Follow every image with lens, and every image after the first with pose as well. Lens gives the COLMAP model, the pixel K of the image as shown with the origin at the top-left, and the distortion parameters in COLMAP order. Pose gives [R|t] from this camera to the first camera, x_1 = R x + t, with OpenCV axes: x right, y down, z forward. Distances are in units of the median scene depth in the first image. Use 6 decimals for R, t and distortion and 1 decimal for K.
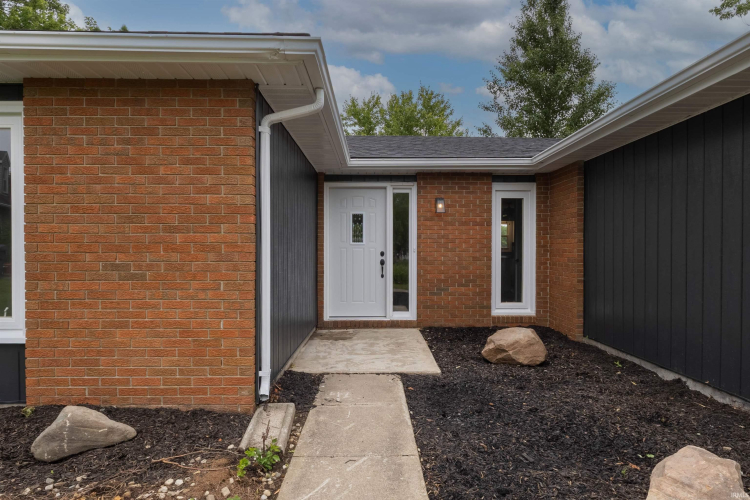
lens RADIAL K [[466.1, 0, 376.3], [0, 466.1, 245.2], [0, 0, 1]] dist [0.002249, 0.001353]
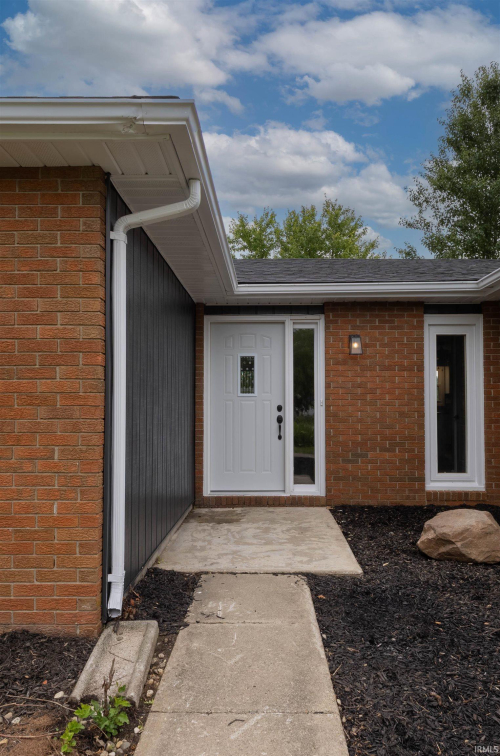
lens RADIAL K [[561.0, 0, 252.6], [0, 561.0, 373.8], [0, 0, 1]] dist [0.013294, 0.002151]
pose [[0.999502, -0.002819, -0.031418, -0.003284], [0.001459, 0.999064, -0.043223, 0.002589], [0.031511, 0.043156, 0.998571, 0.102736]]
